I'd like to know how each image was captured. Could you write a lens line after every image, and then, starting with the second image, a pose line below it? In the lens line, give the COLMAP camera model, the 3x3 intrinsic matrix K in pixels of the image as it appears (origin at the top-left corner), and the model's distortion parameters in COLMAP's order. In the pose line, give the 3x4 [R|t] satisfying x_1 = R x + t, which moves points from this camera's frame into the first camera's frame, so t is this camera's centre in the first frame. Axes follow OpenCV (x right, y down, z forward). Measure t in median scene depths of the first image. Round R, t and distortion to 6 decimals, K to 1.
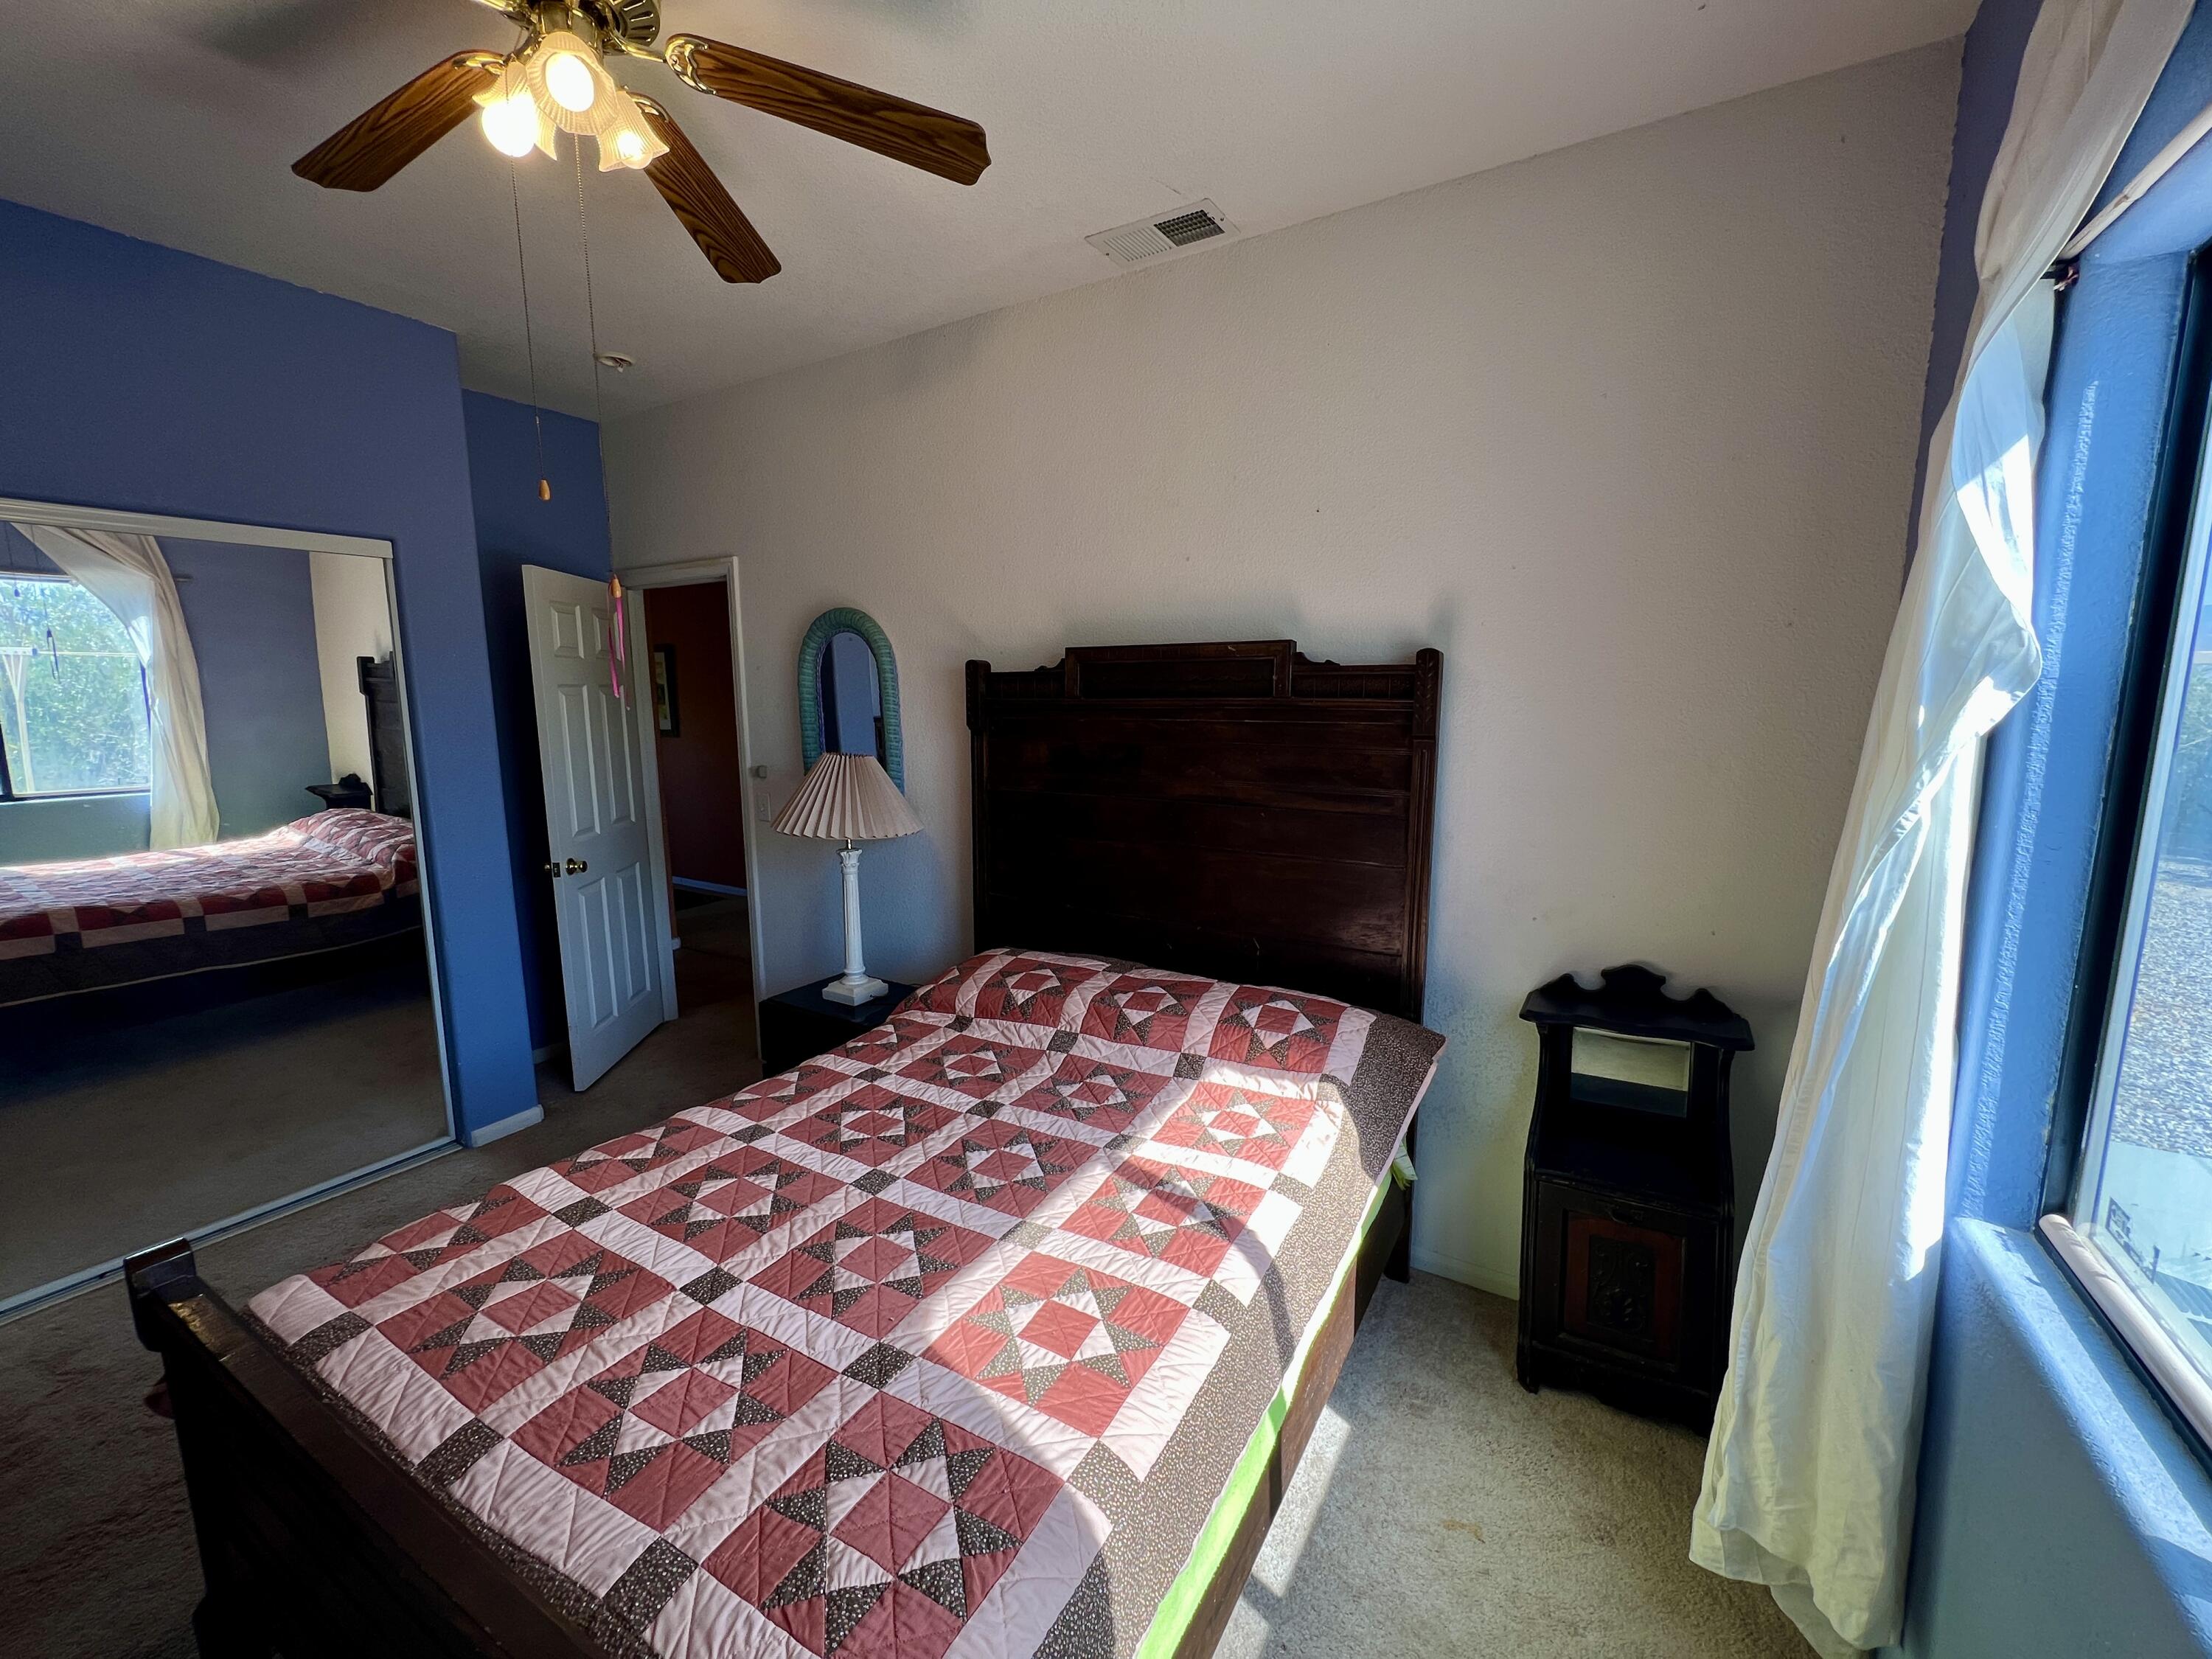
lens RADIAL K [[890.5, 0, 1099.5], [0, 890.5, 828.3], [0, 0, 1]] dist [-0.001482, 0.000039]
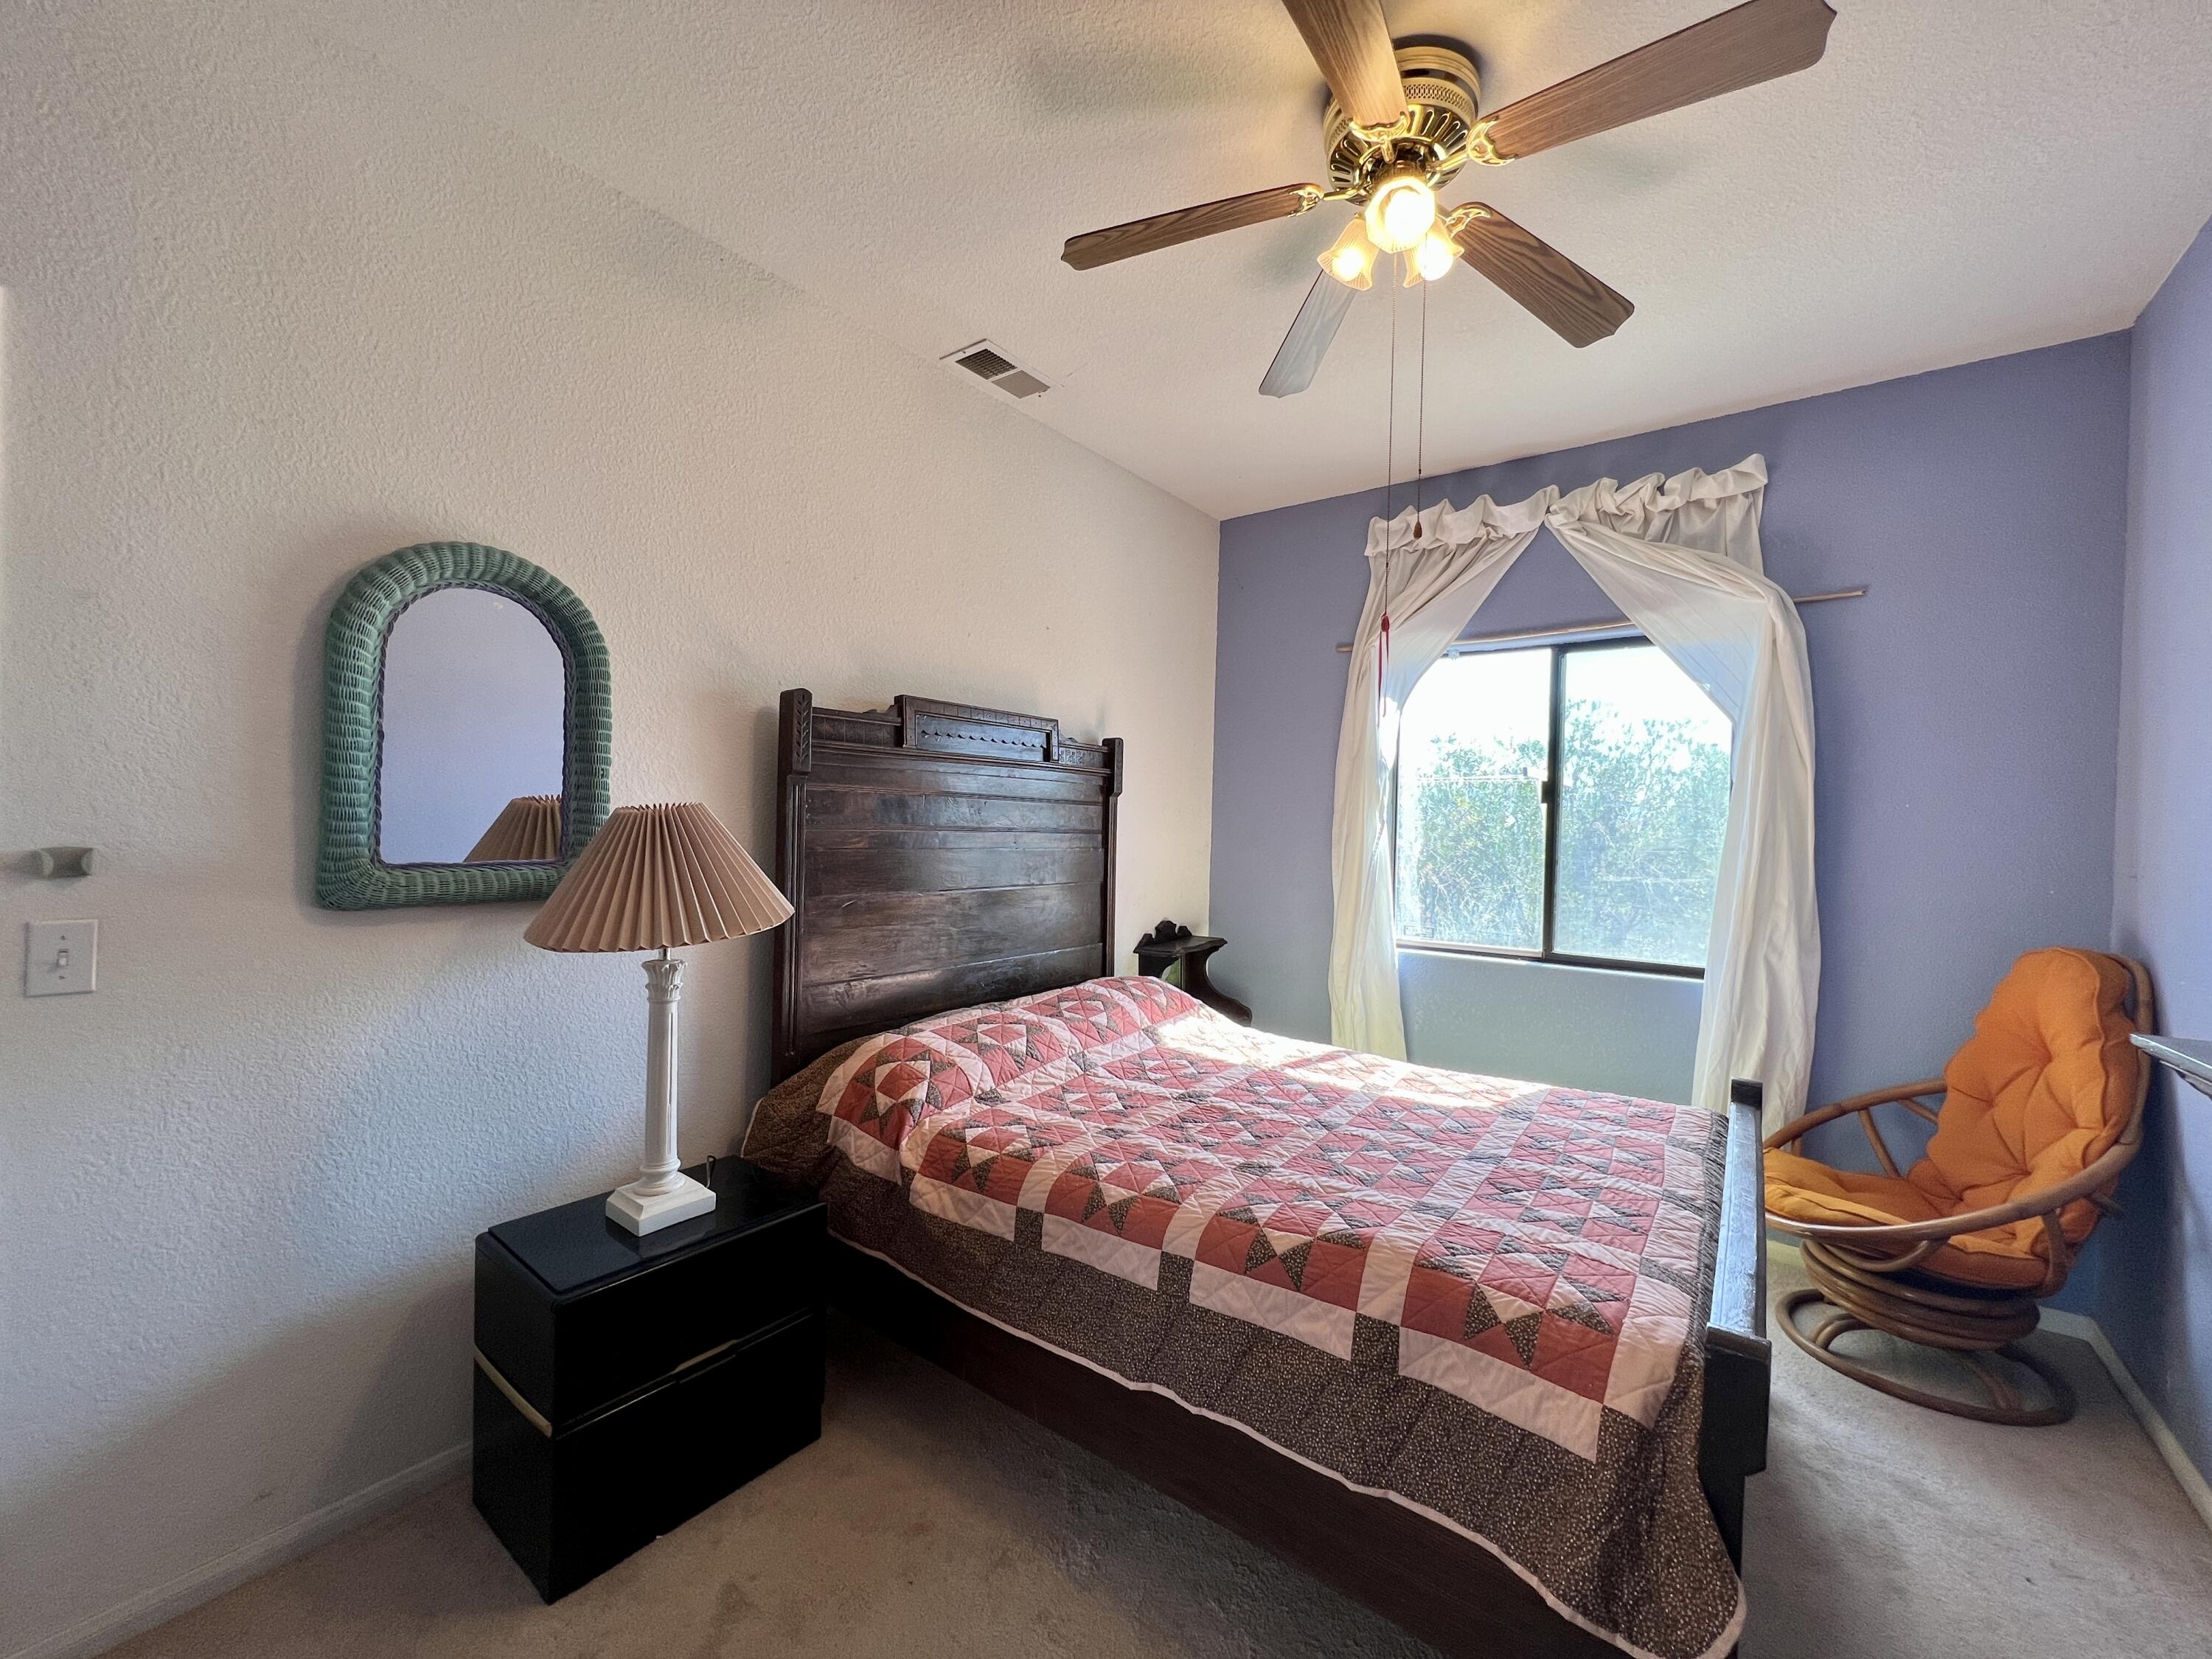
lens RADIAL K [[890.5, 0, 1099.5], [0, 890.5, 828.3], [0, 0, 1]] dist [-0.001482, 0.000039]
pose [[0.098320, 0.000982, 0.995154, -1.173292], [0.129910, 0.991430, -0.013813, -0.025242], [-0.986639, 0.130639, 0.097349, 0.881703]]
